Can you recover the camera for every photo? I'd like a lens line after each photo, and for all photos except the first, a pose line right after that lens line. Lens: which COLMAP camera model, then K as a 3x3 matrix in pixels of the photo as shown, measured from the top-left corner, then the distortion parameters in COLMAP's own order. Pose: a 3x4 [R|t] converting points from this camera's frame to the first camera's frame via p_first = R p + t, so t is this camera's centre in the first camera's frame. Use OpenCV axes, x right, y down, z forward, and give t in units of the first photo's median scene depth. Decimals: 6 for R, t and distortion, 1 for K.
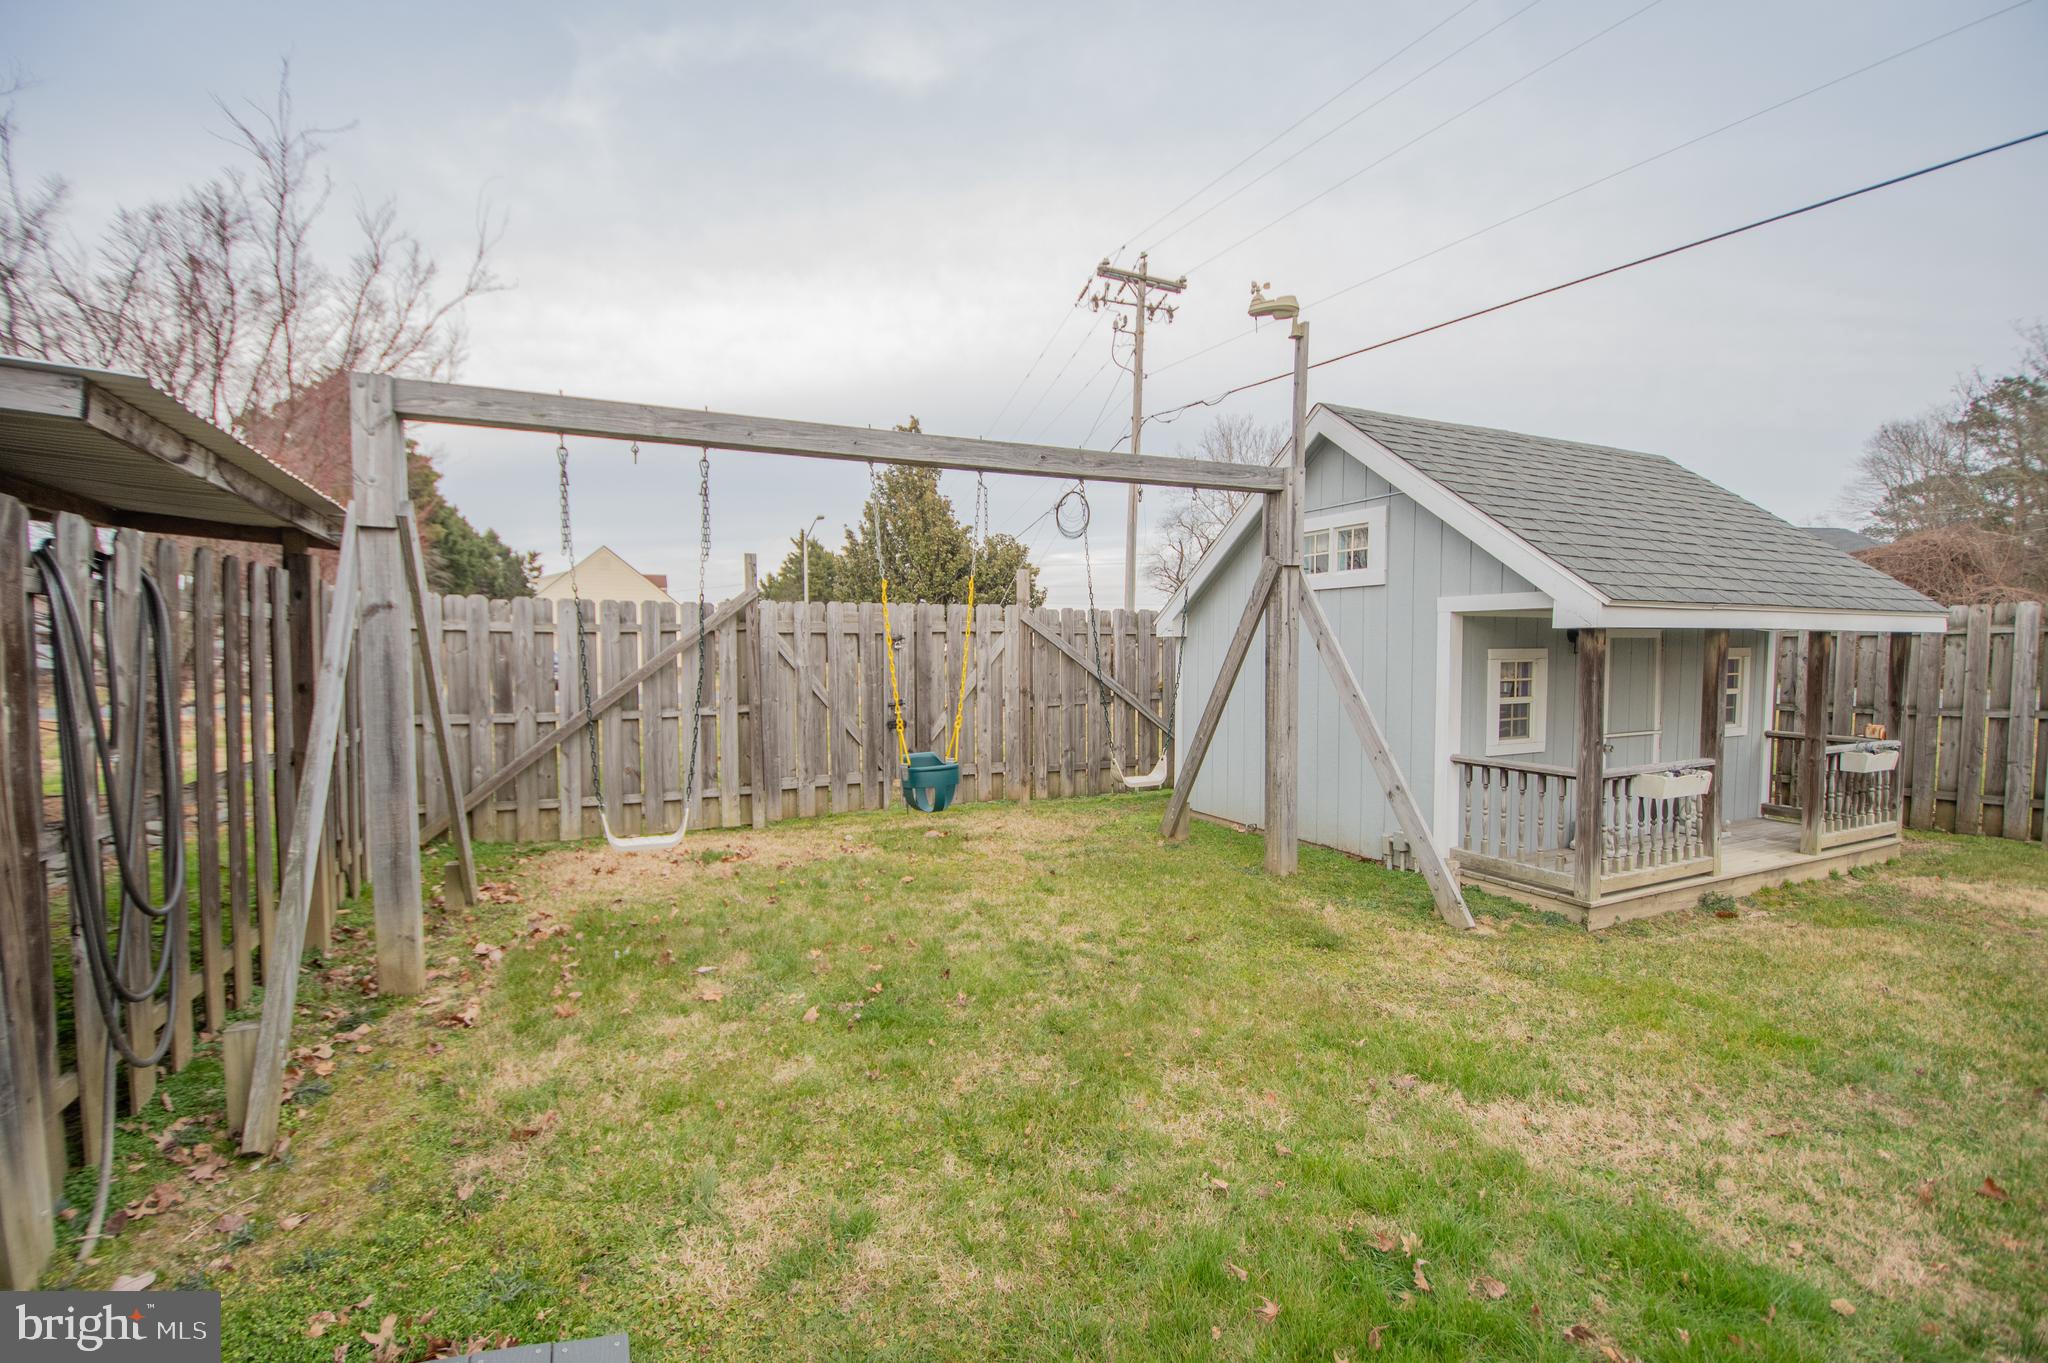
lens RADIAL K [[888.0, 0, 1027.3], [0, 888.0, 687.8], [0, 0, 1]] dist [-0.012365, -0.001941]
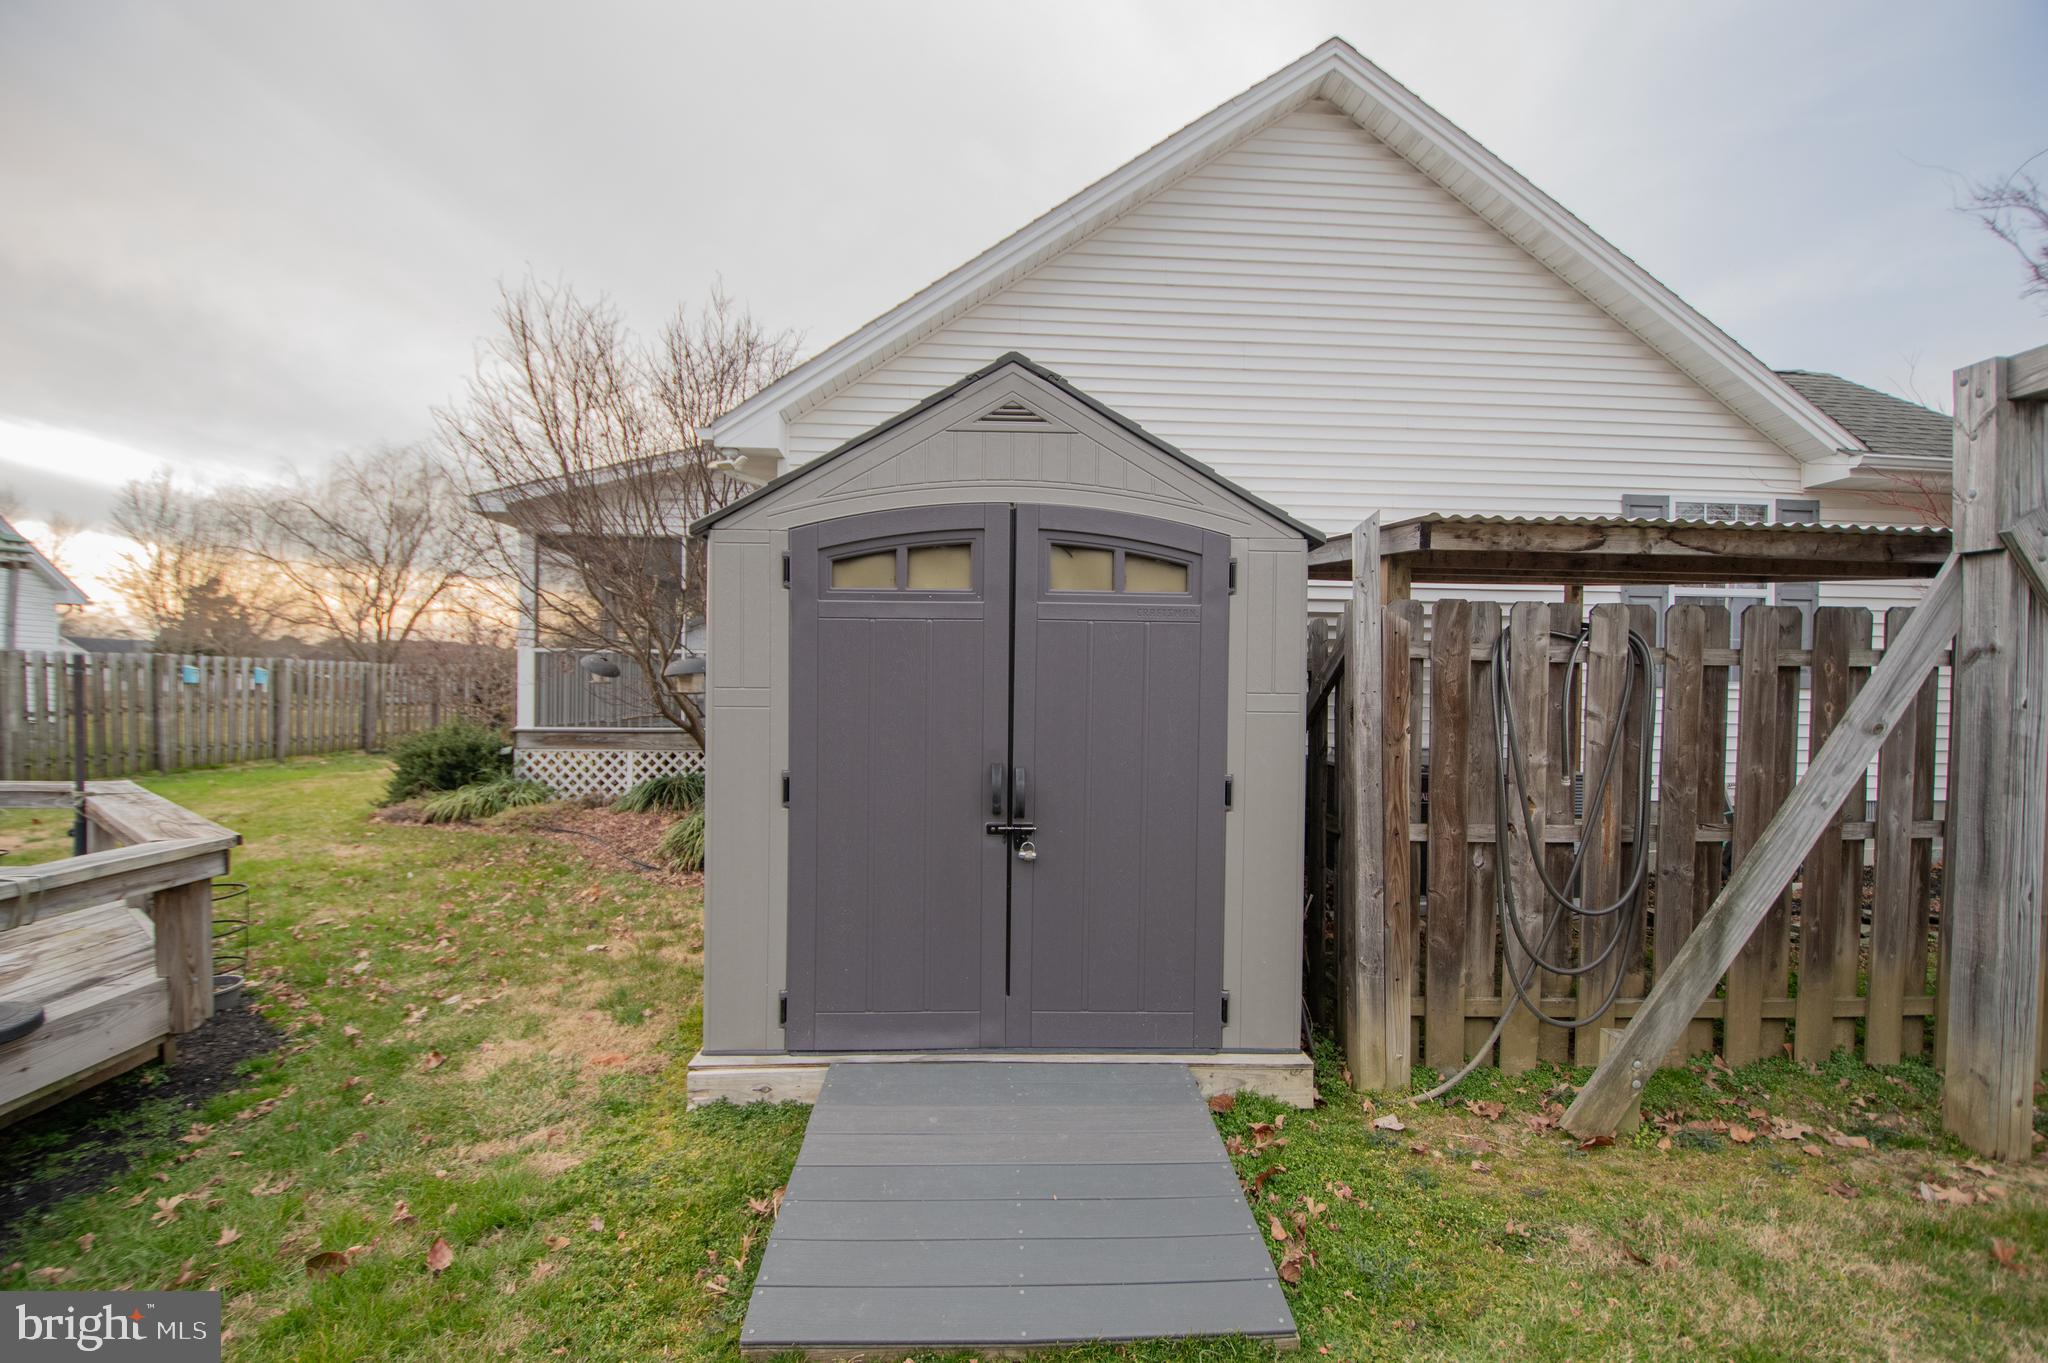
lens RADIAL K [[888.0, 0, 1020.4], [0, 888.0, 694.8], [0, 0, 1]] dist [-0.012365, -0.001941]
pose [[-0.383089, 0.008855, -0.923669, 0.426062], [-0.049691, 0.998309, 0.030179, -0.043598], [0.922374, 0.057459, -0.382001, 0.657946]]
